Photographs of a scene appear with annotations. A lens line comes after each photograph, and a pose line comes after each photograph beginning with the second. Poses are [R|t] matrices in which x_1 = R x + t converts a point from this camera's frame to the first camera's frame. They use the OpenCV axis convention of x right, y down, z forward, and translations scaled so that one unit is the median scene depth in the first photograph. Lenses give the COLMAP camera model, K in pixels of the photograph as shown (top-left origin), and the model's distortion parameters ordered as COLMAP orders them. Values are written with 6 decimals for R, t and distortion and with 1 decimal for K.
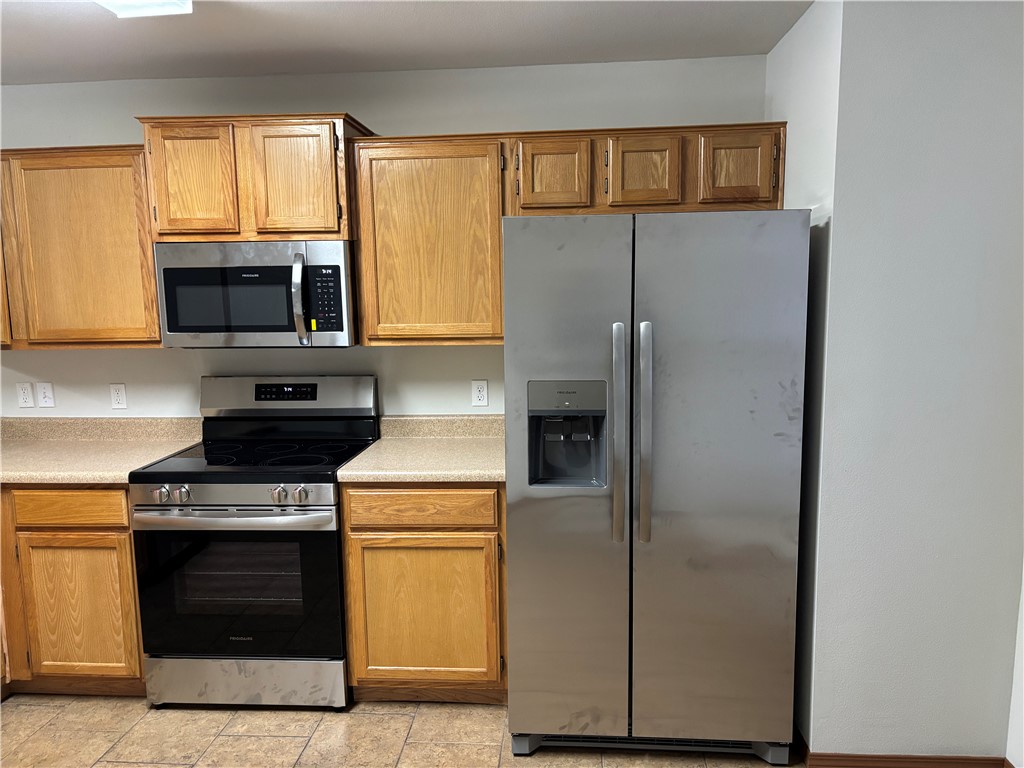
lens RADIAL K [[775.4, 0, 512.0], [0, 775.4, 388.8], [0, 0, 1]] dist [0.067333, -0.074036]
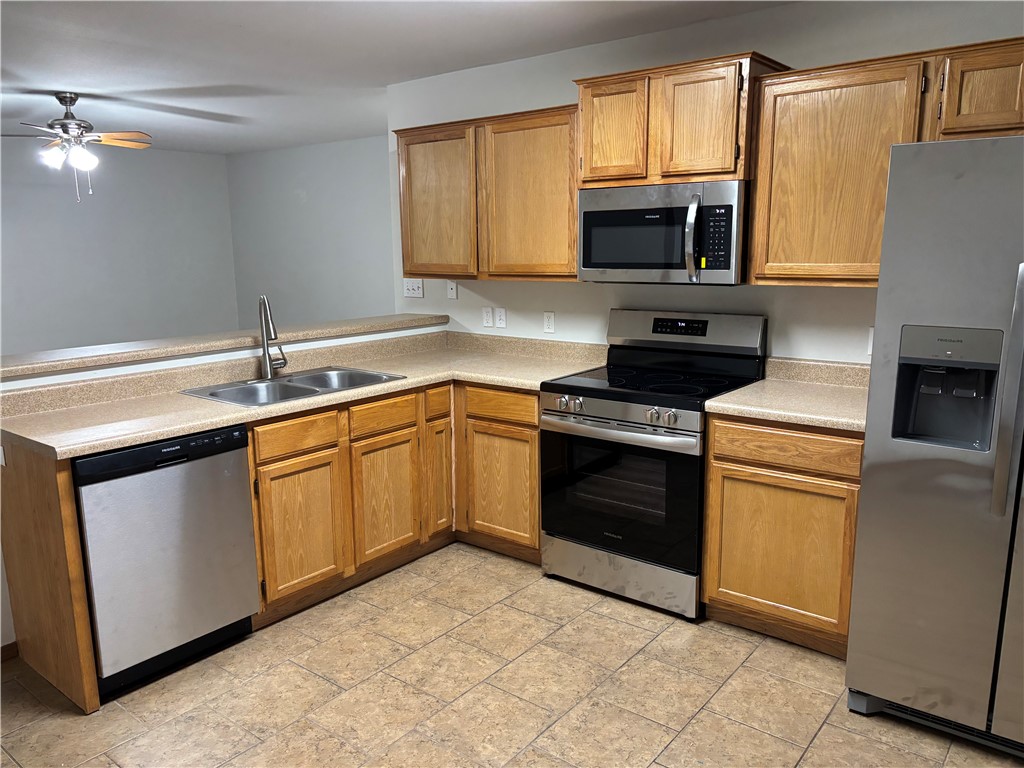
lens RADIAL K [[775.4, 0, 512.0], [0, 775.4, 388.8], [0, 0, 1]] dist [0.067333, -0.074036]
pose [[0.830437, 0.110019, -0.546141, 0.129224], [-0.076612, 0.993545, 0.083655, 0.019318], [0.551819, -0.027629, 0.833506, -0.029410]]
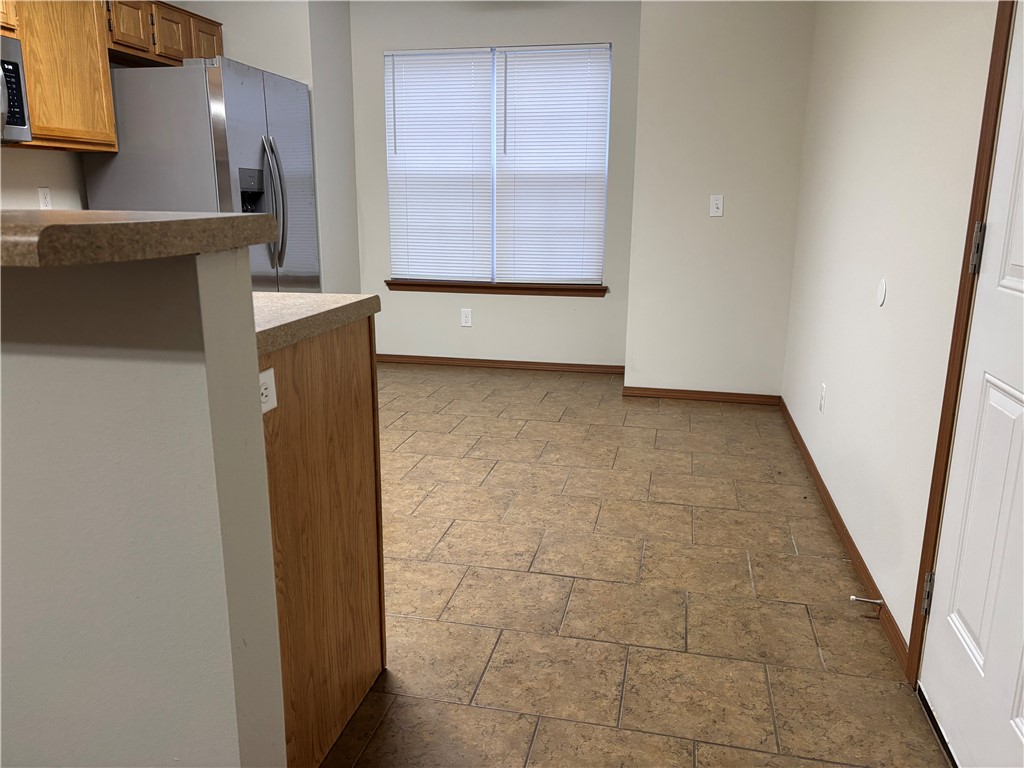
lens RADIAL K [[775.4, 0, 512.0], [0, 775.4, 388.8], [0, 0, 1]] dist [0.067333, -0.074036]
pose [[0.135130, -0.216122, 0.966970, -1.297899], [0.124690, 0.971872, 0.199793, 0.150723], [-0.982951, 0.093573, 0.158278, 0.194533]]
